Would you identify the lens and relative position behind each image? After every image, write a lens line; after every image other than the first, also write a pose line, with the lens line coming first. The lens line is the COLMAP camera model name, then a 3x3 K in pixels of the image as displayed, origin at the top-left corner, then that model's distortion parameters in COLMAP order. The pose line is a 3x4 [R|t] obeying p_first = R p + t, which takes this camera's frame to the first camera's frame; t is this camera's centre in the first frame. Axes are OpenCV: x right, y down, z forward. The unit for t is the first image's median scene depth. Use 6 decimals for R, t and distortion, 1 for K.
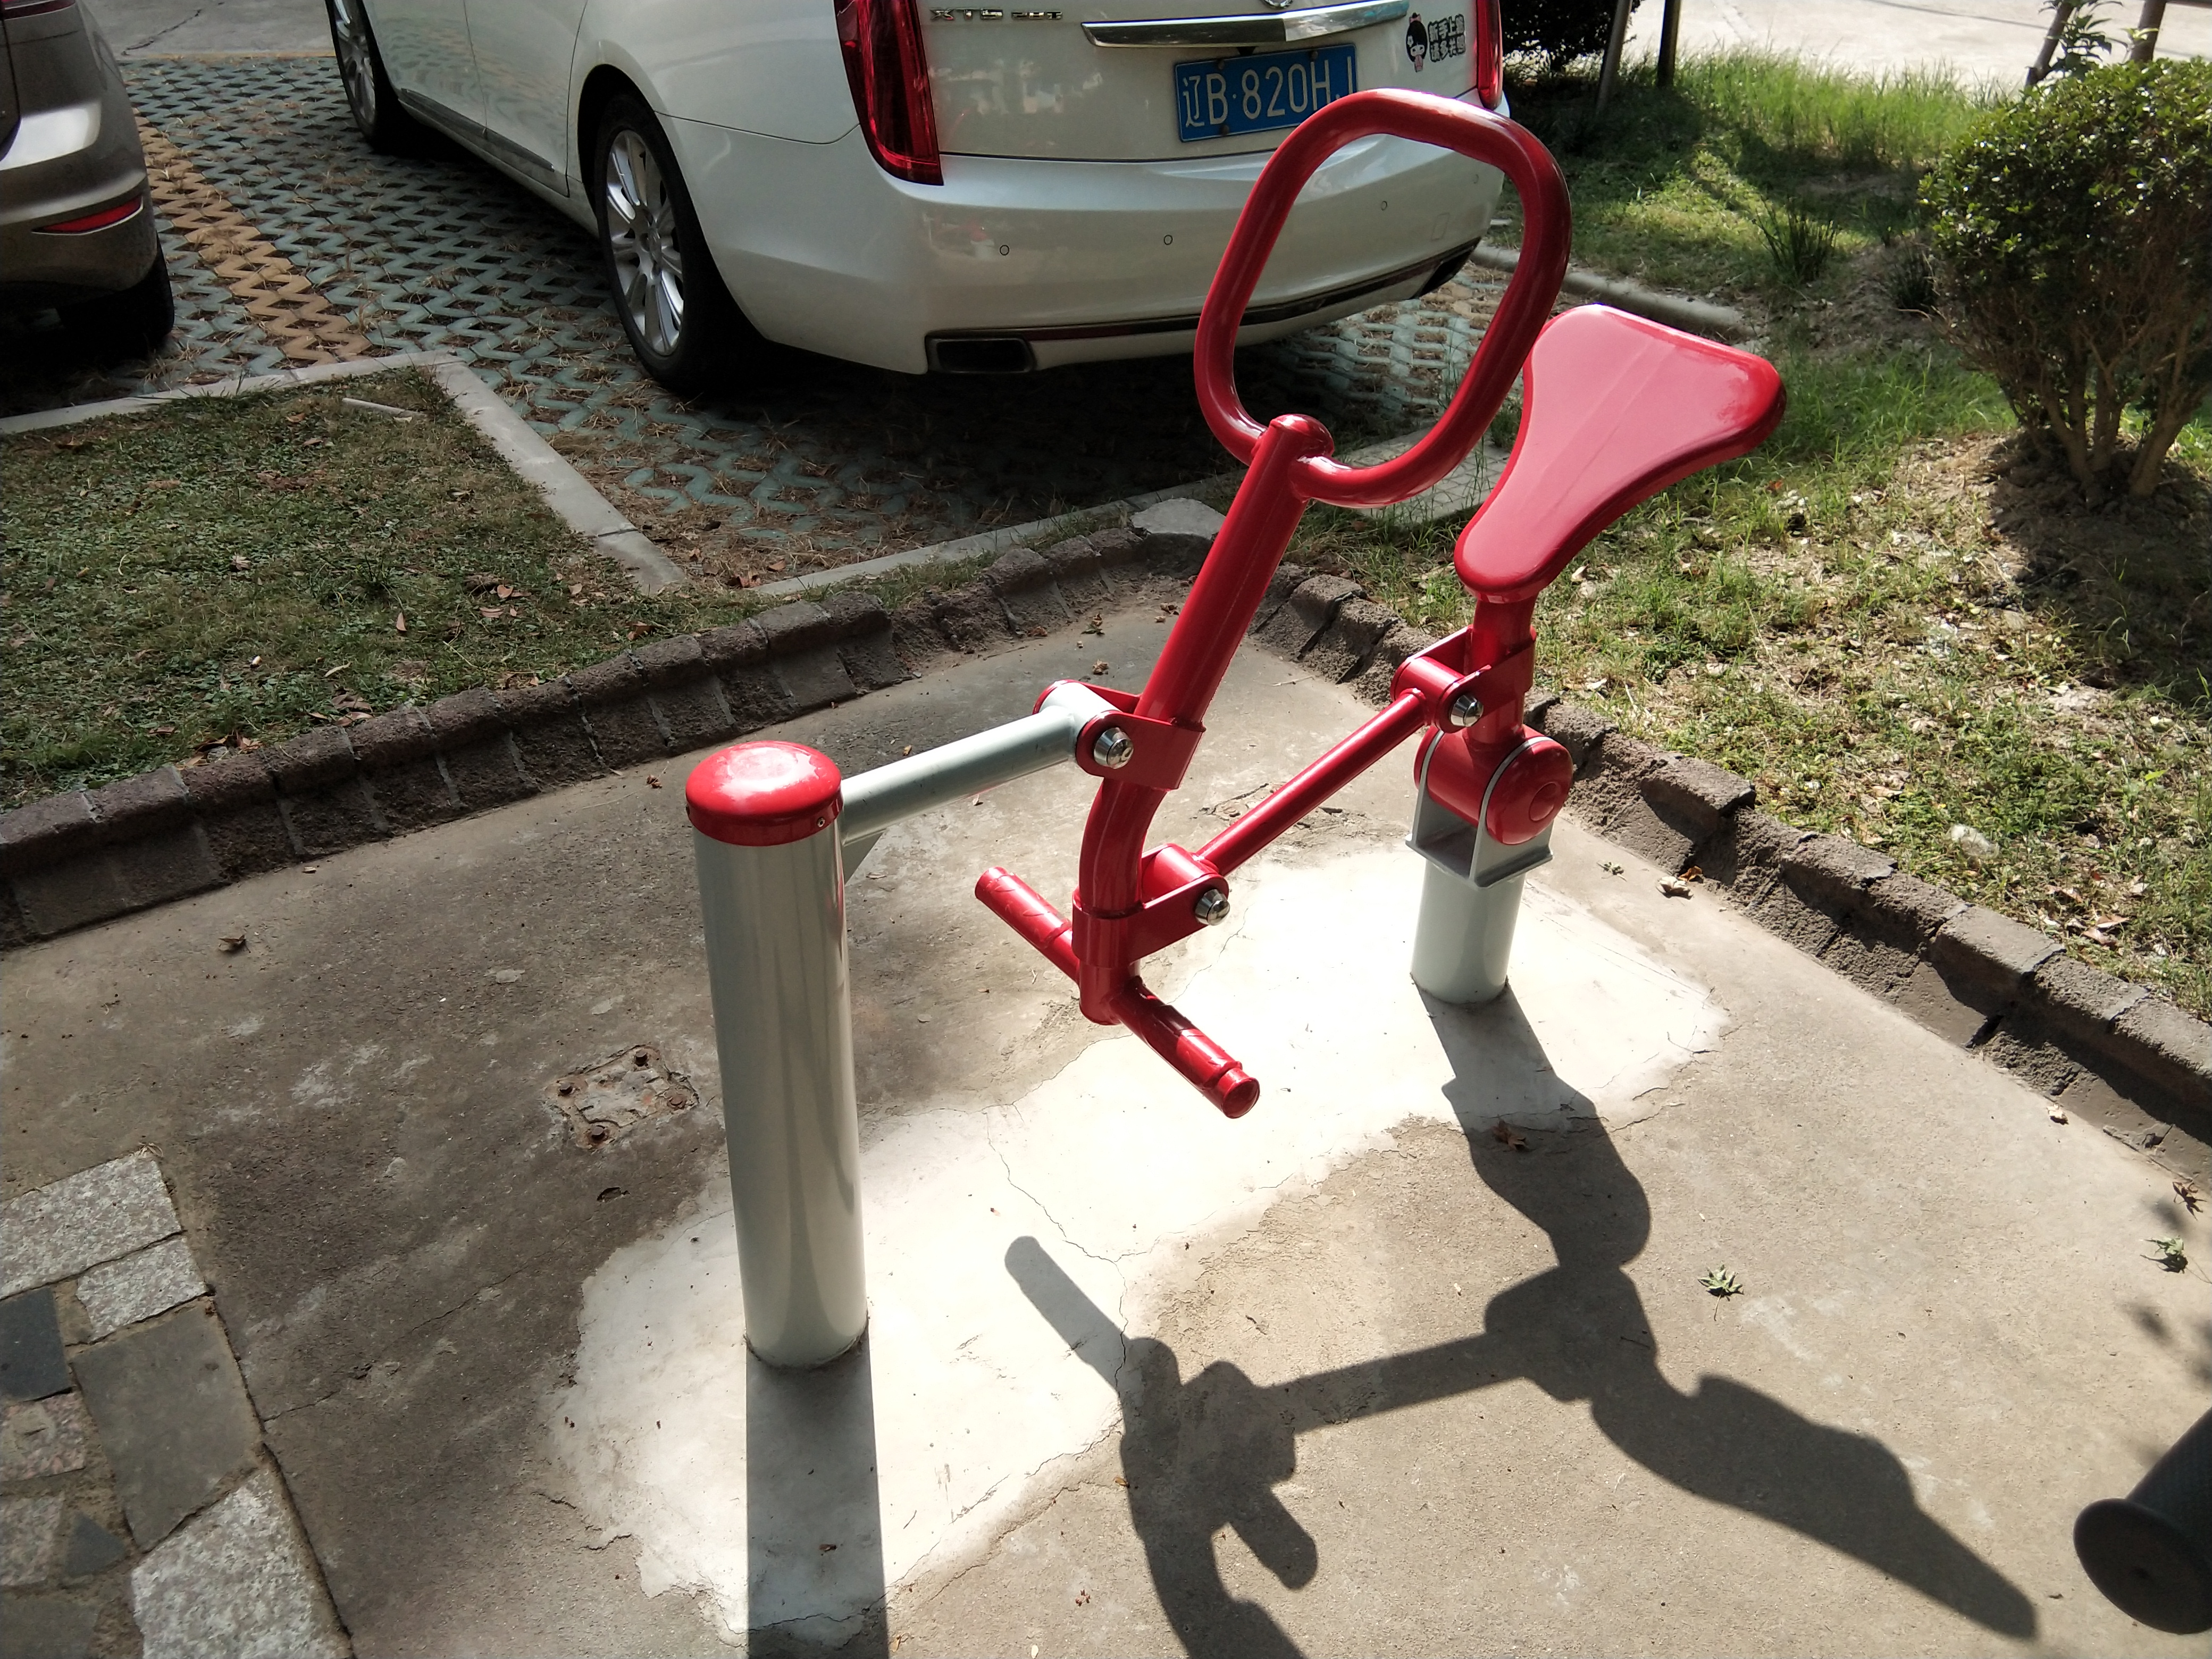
lens RADIAL K [[1726.6, 0, 1076.0], [0, 1726.6, 827.1], [0, 0, 1]] dist [0.071997, -0.110116]
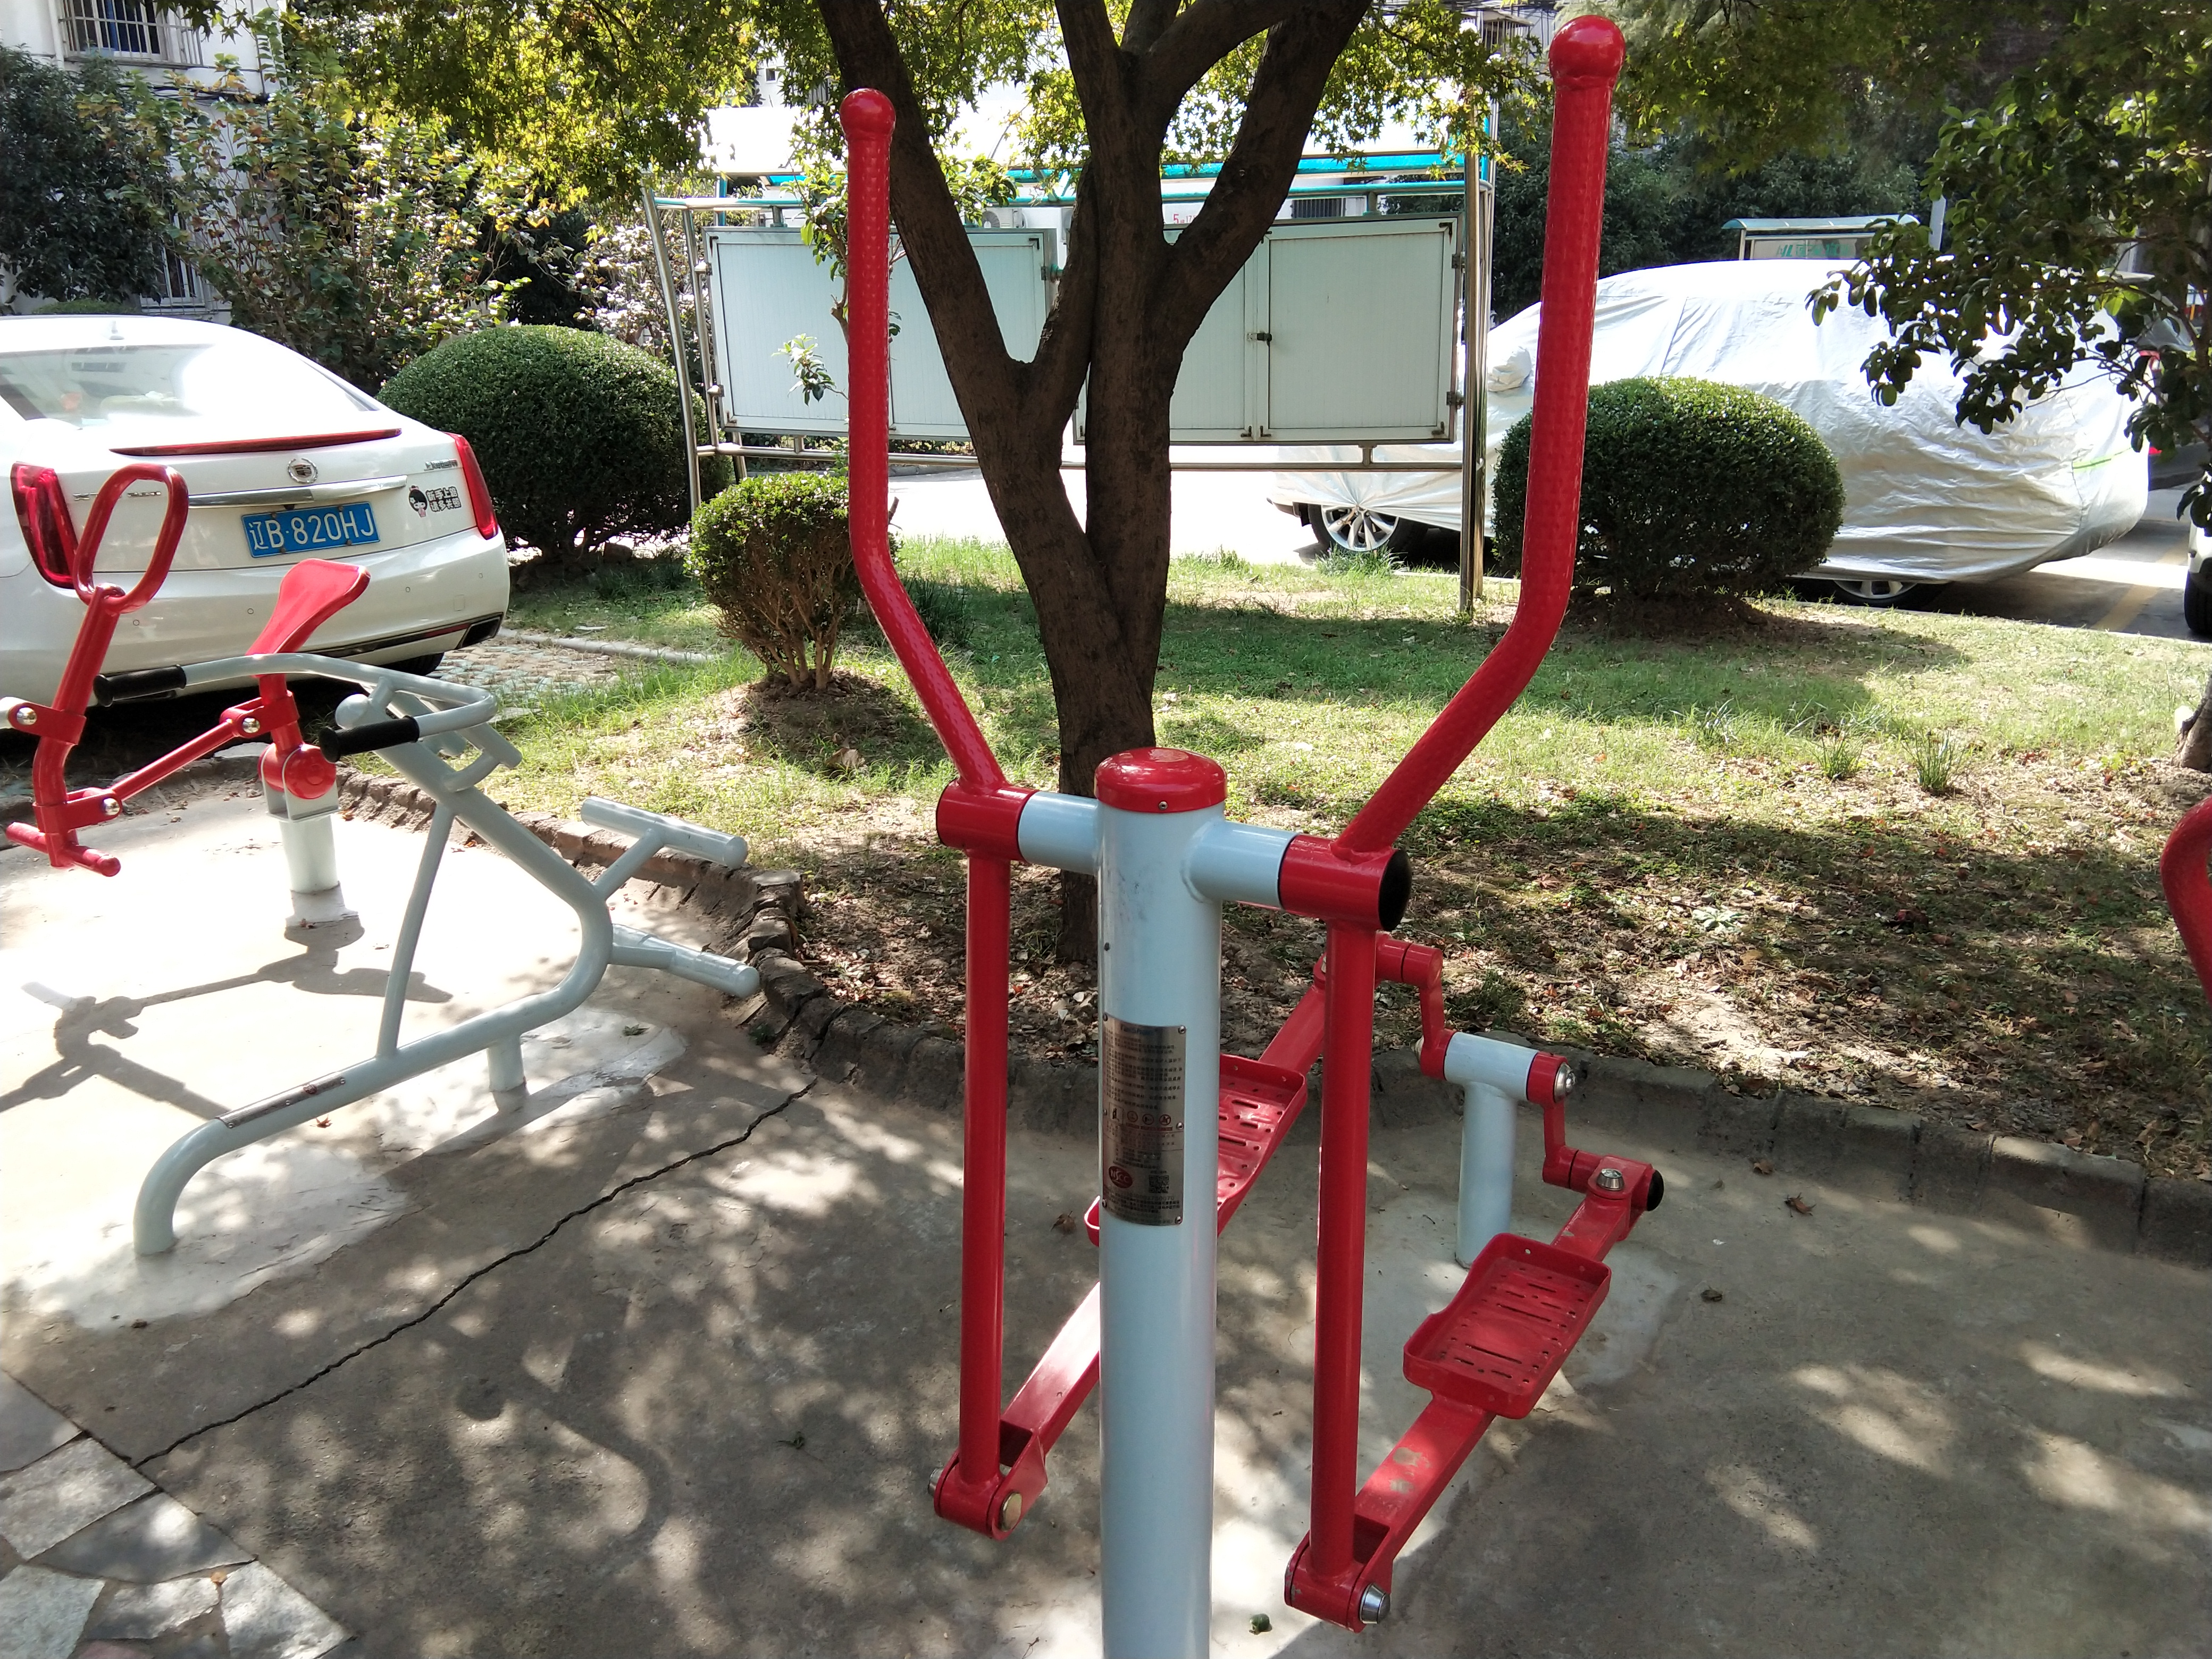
lens RADIAL K [[1726.6, 0, 1076.0], [0, 1726.6, 827.1], [0, 0, 1]] dist [0.071997, -0.110116]
pose [[0.952041, -0.122039, 0.280579, 0.313933], [0.196839, 0.946348, -0.256280, 0.445595], [-0.234250, 0.299218, 0.924984, -0.676330]]
